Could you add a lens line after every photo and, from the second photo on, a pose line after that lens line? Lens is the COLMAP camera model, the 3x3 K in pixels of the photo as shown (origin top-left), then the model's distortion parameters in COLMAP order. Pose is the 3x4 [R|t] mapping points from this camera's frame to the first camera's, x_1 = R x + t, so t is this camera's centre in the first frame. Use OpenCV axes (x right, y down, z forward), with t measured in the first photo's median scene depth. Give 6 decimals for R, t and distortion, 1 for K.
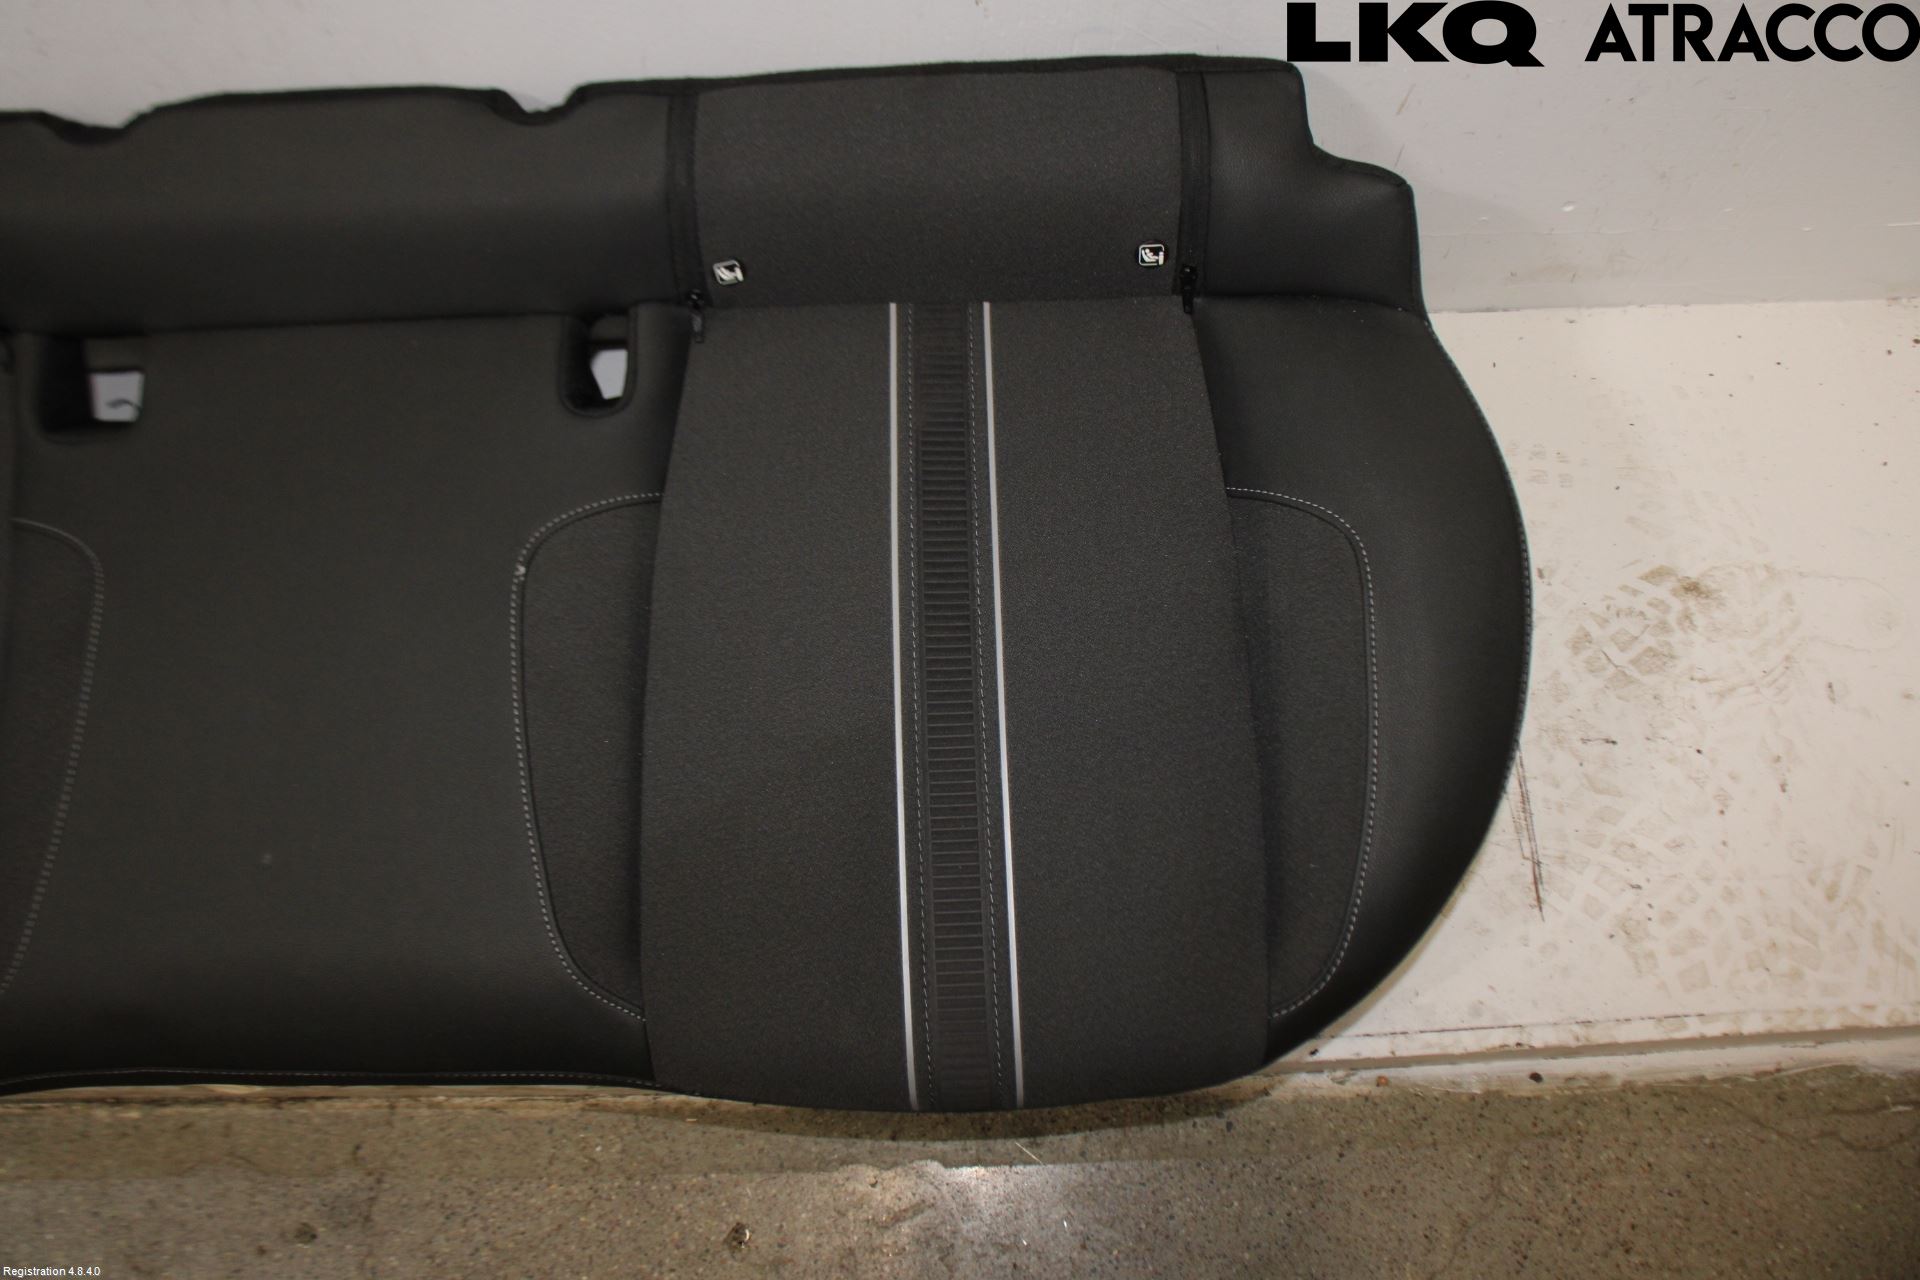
lens RADIAL K [[1528.1, 0, 960.0], [0, 1528.1, 640.0], [0, 0, 1]] dist [-0.169298, 0.144036]
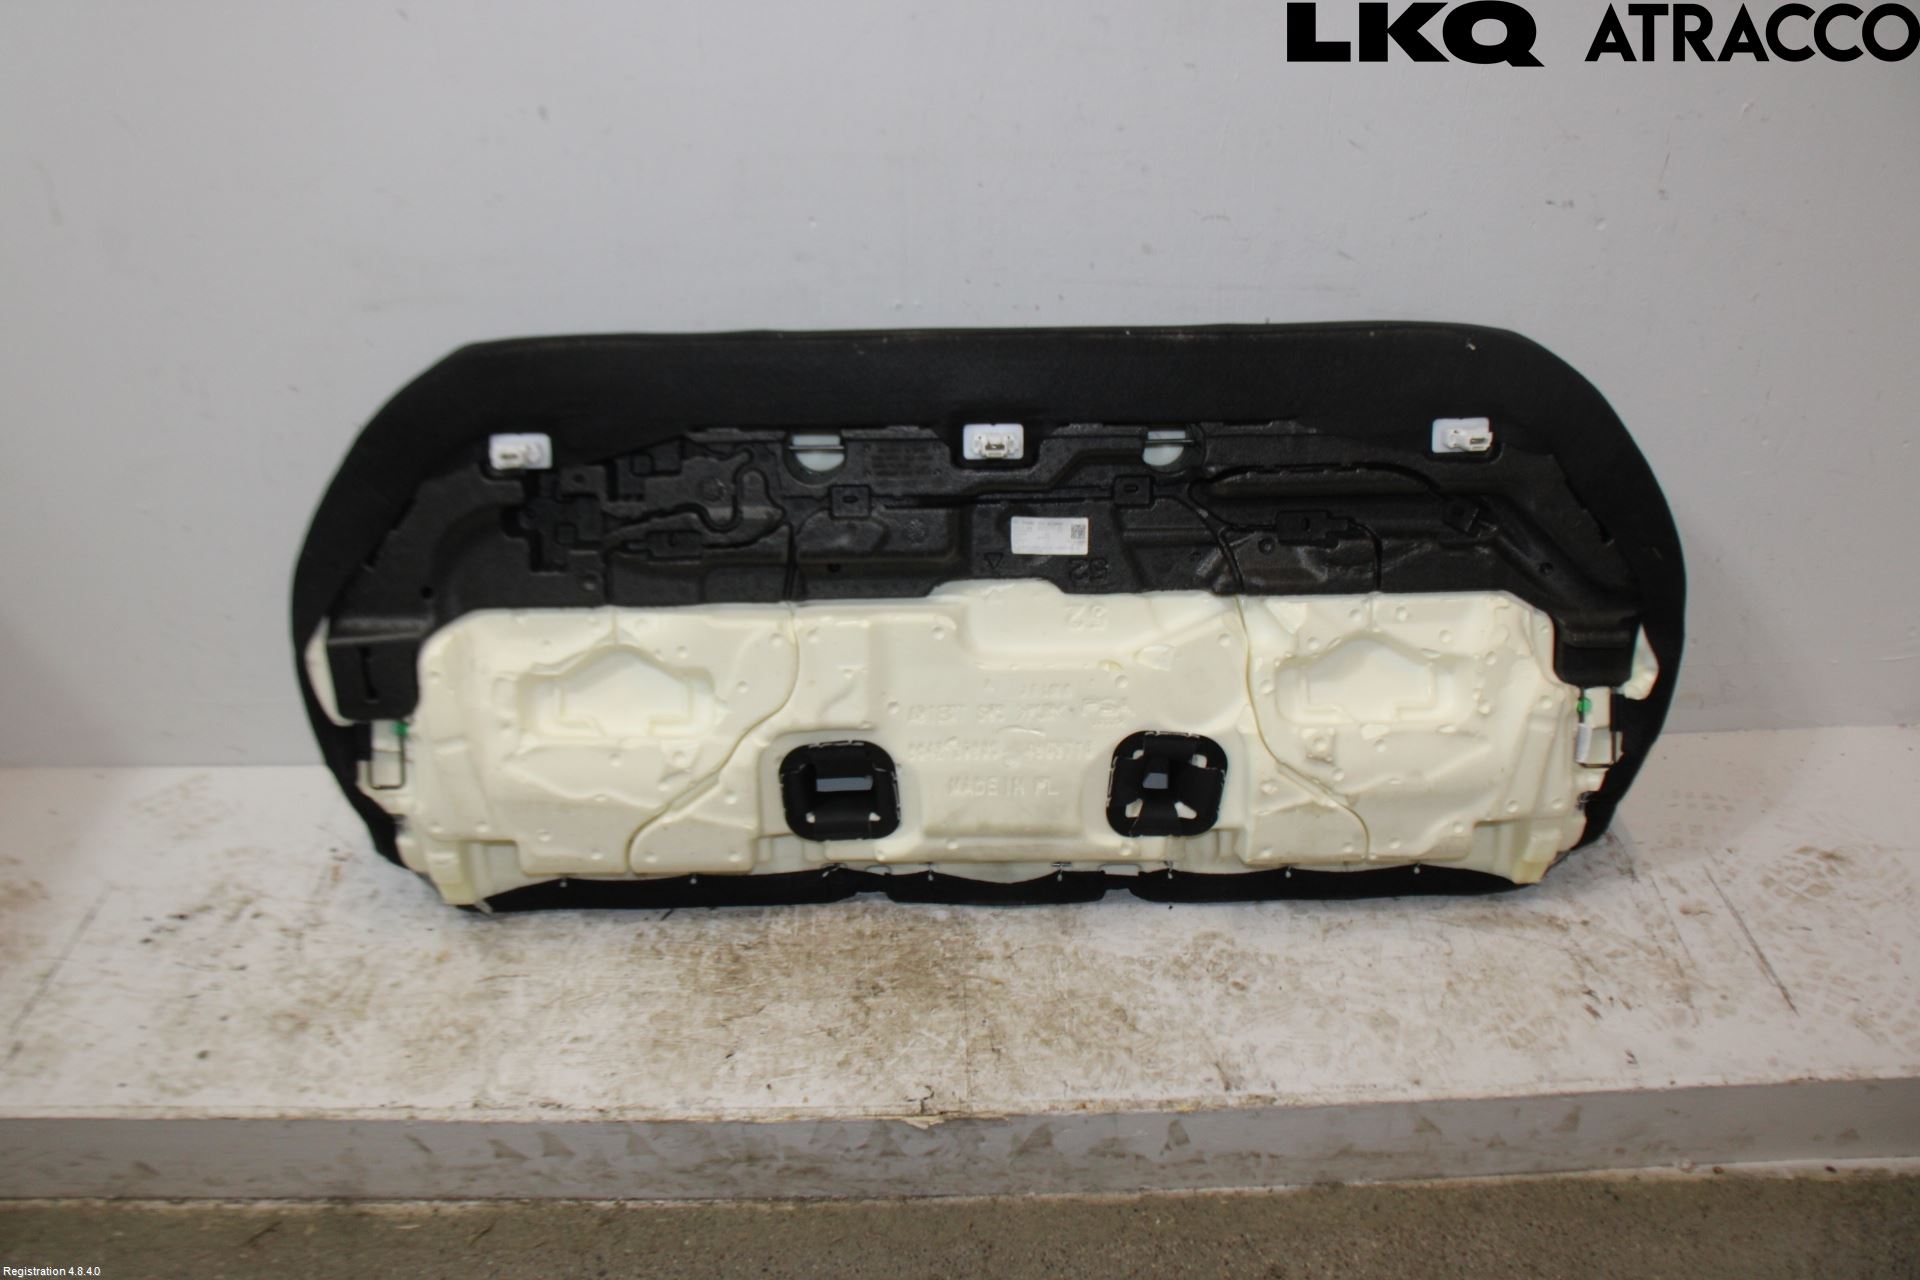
lens RADIAL K [[1583.6, 0, 958.2], [0, 1583.6, 649.5], [0, 0, 1]] dist [-0.190181, 0.182551]
pose [[0.999990, 0.004447, 0.000343, -0.422551], [-0.003402, 0.810157, -0.586203, 0.734207], [-0.002884, 0.586196, 0.810164, -0.407684]]
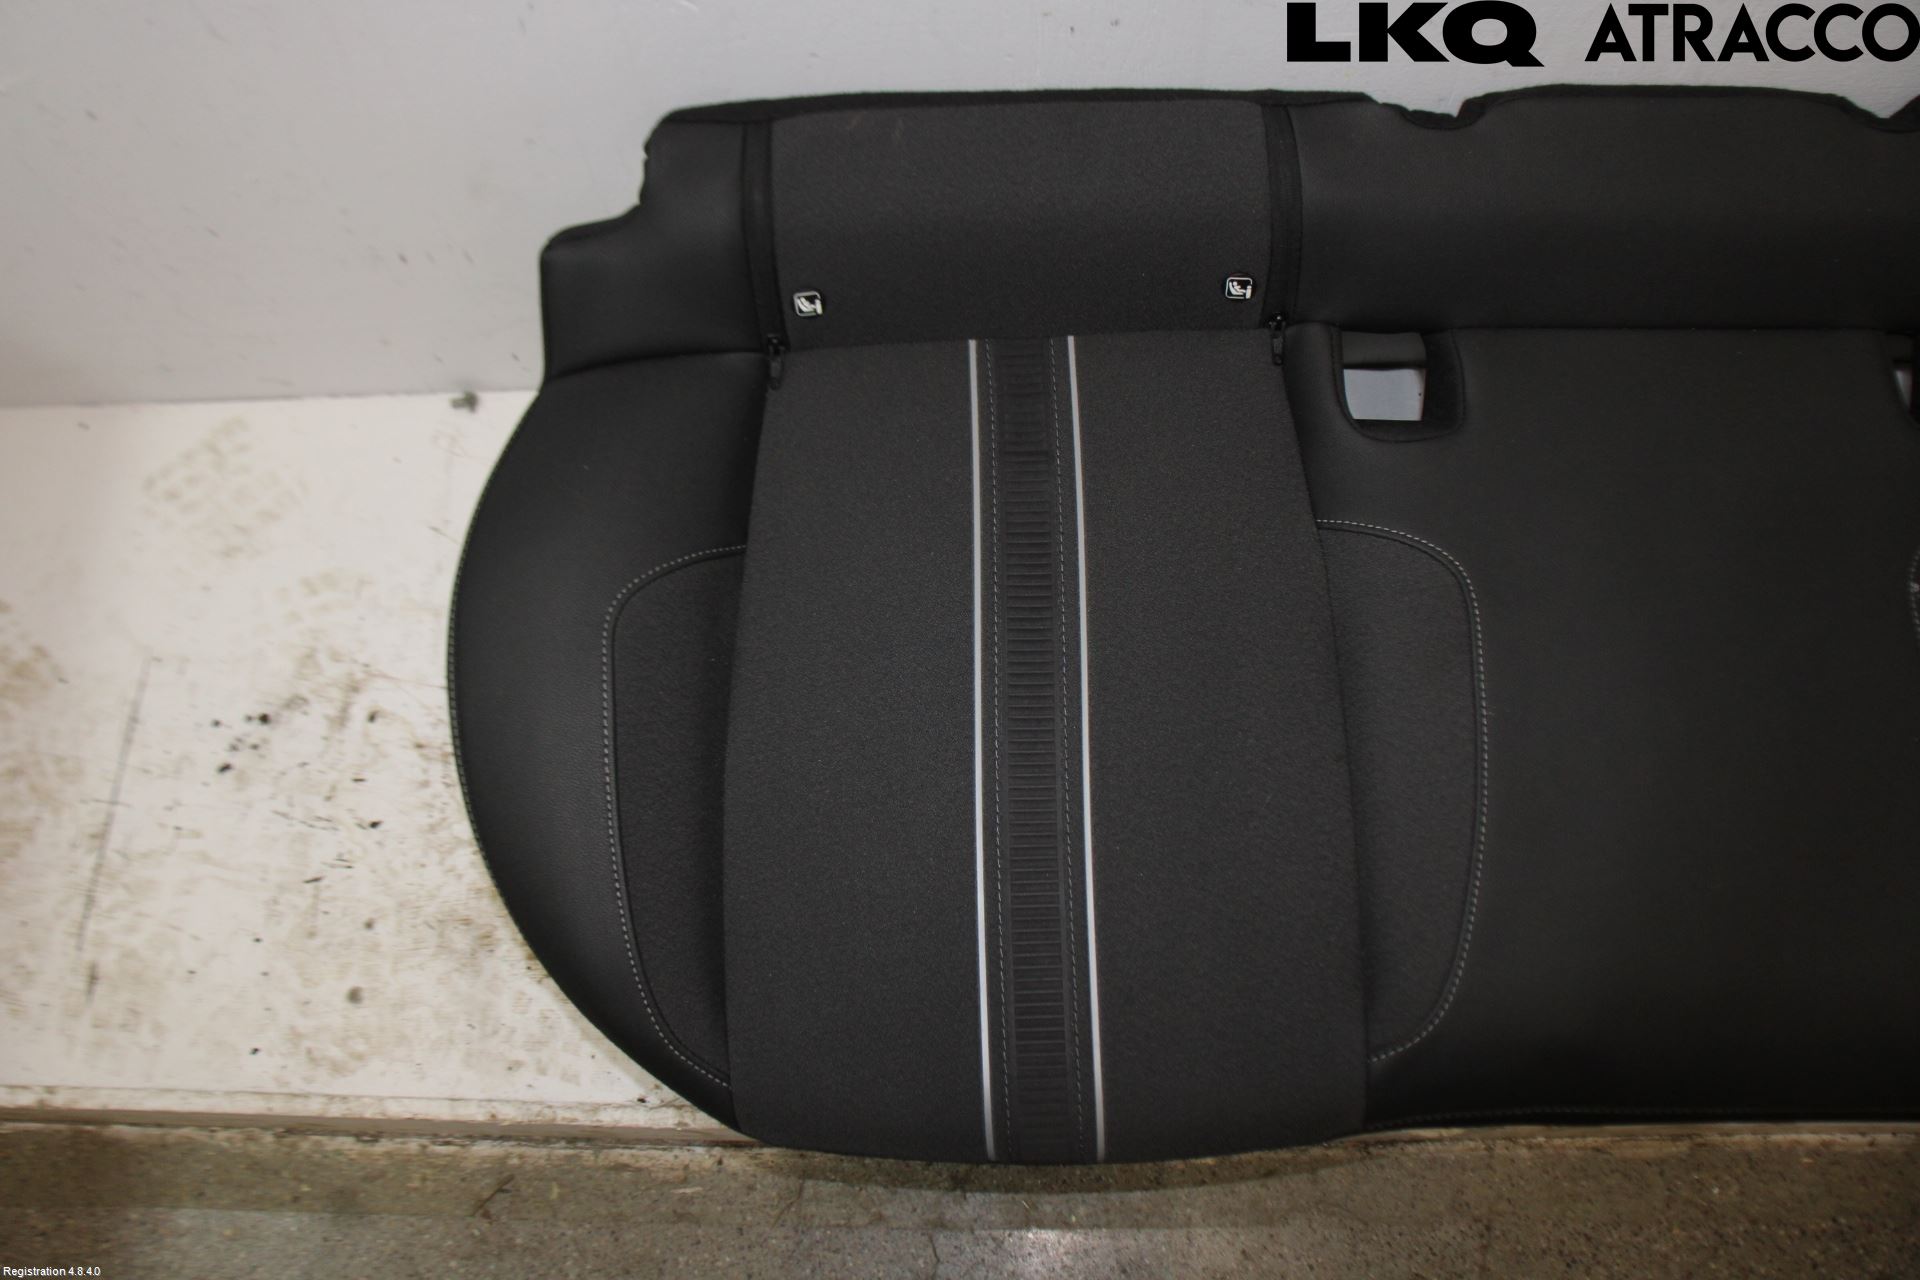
lens RADIAL K [[1561.2, 0, 945.8], [0, 1561.2, 635.7], [0, 0, 1]] dist [-0.176786, 0.169860]
pose [[0.998507, 0.013514, -0.052933, -0.693644], [-0.014983, 0.999511, -0.027459, 0.016682], [0.052537, 0.028211, 0.998220, -0.000544]]
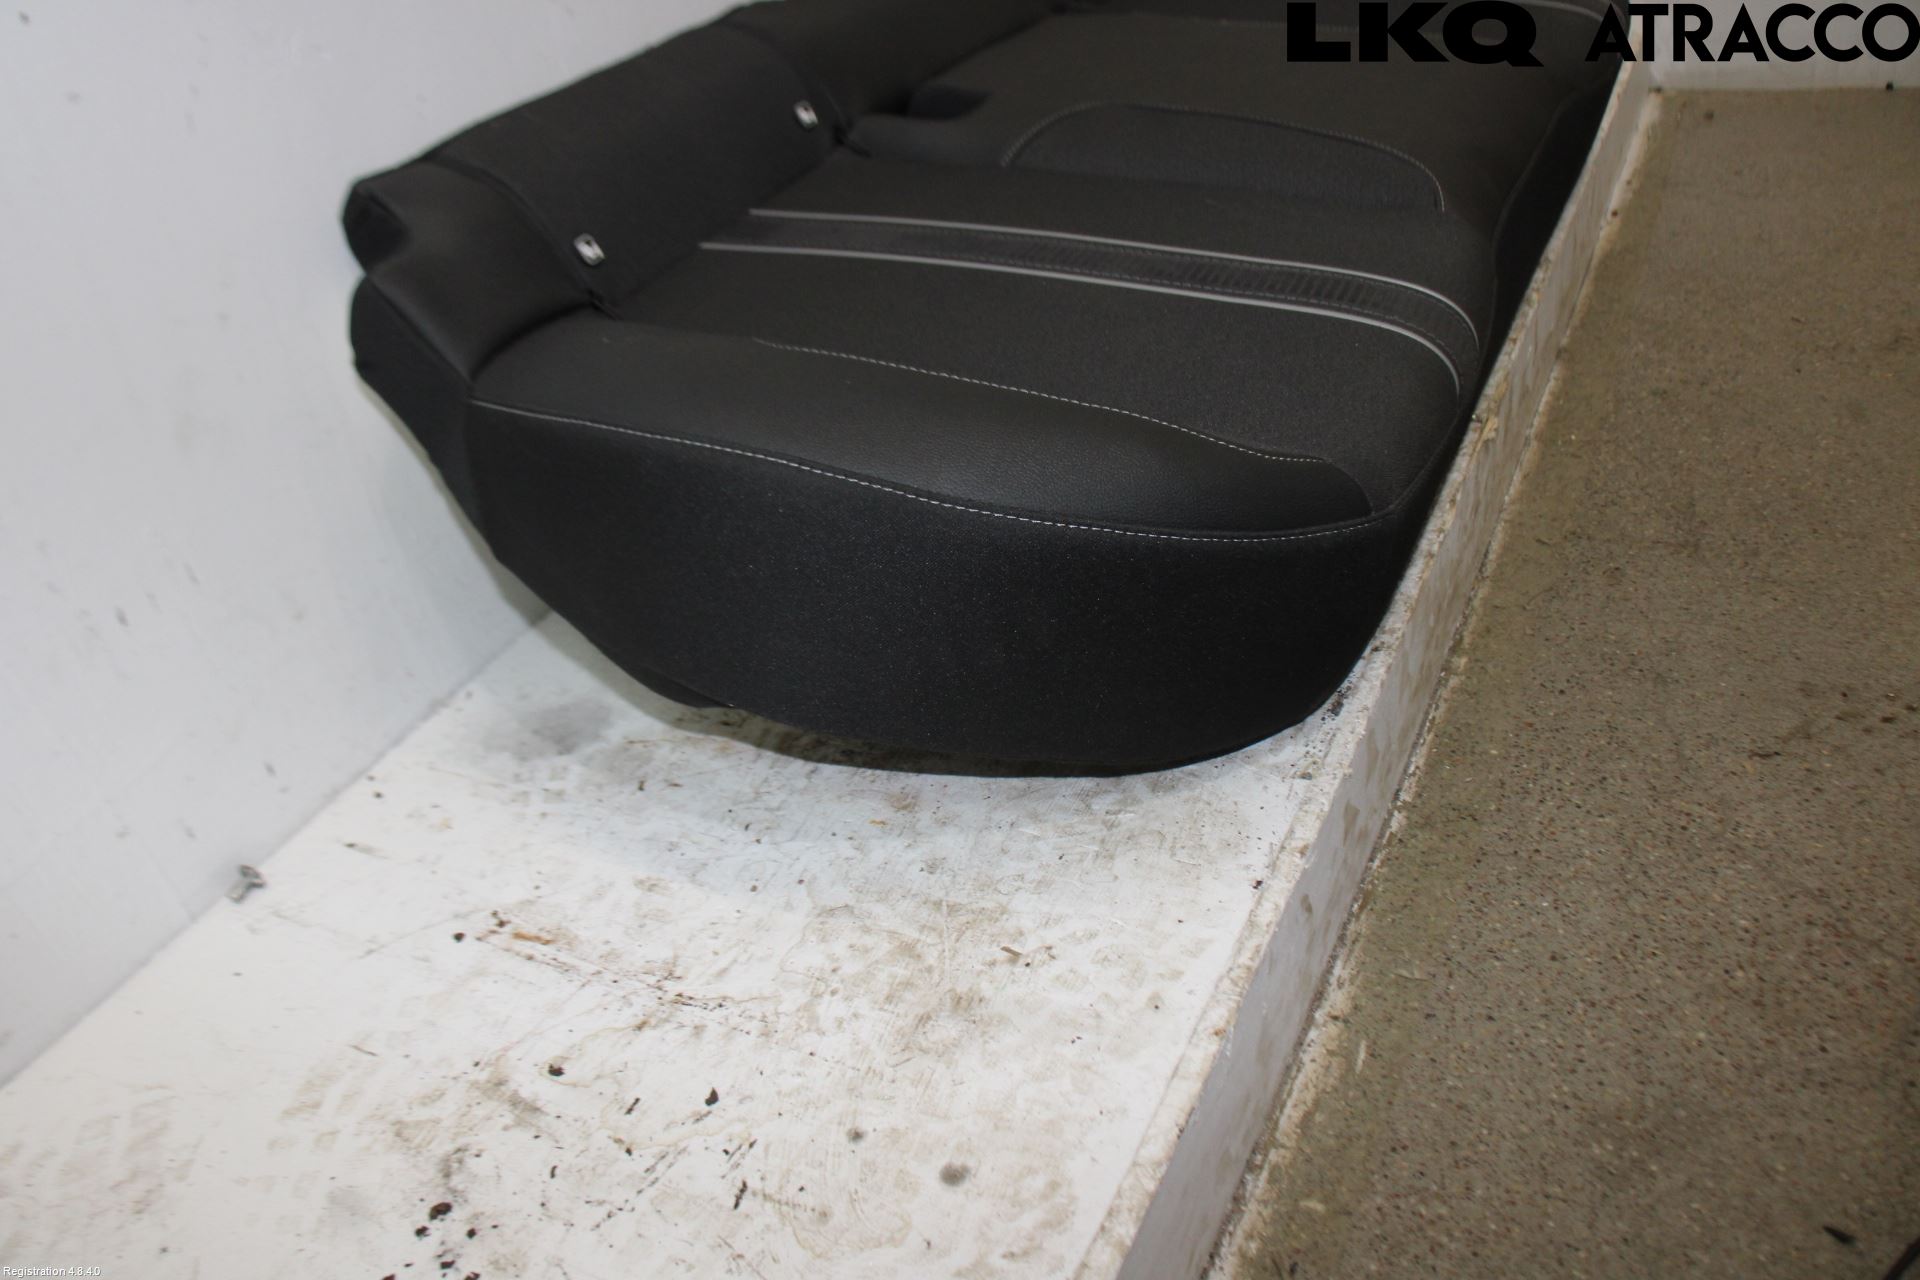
lens RADIAL K [[1561.2, 0, 945.8], [0, 1561.2, 635.7], [0, 0, 1]] dist [-0.176786, 0.169860]
pose [[0.467628, -0.530520, 0.707017, -1.419028], [0.863971, 0.443324, -0.238785, 0.268350], [-0.186758, 0.722504, 0.665664, 0.399097]]
